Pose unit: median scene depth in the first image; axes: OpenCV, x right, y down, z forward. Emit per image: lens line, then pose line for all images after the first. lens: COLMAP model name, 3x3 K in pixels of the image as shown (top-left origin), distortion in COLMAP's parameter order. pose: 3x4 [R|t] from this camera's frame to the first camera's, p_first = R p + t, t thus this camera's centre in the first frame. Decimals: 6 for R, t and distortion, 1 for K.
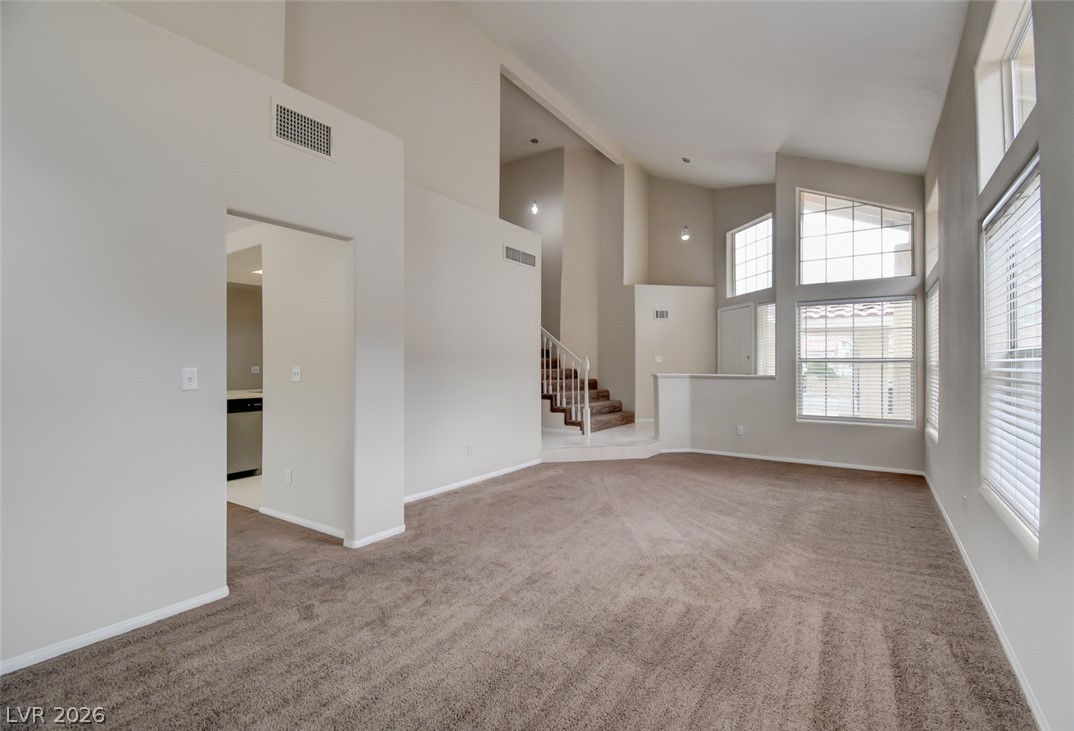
lens RADIAL K [[488.3, 0, 548.5], [0, 488.3, 364.2], [0, 0, 1]] dist [0.021190, -0.030337]
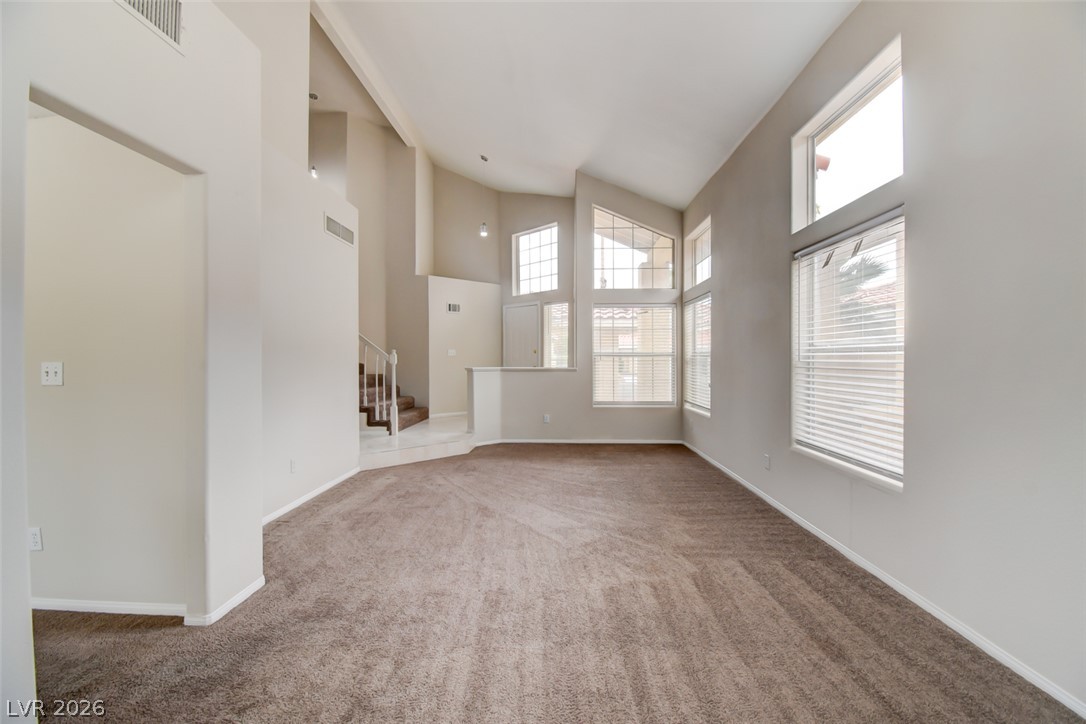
lens RADIAL K [[483.0, 0, 547.0], [0, 483.0, 359.3], [0, 0, 1]] dist [0.021564, -0.026374]
pose [[0.848297, -0.002102, 0.529517, -0.205795], [0.000697, 0.999996, 0.002853, 0.000639], [-0.529520, -0.002051, 0.848295, 0.101312]]
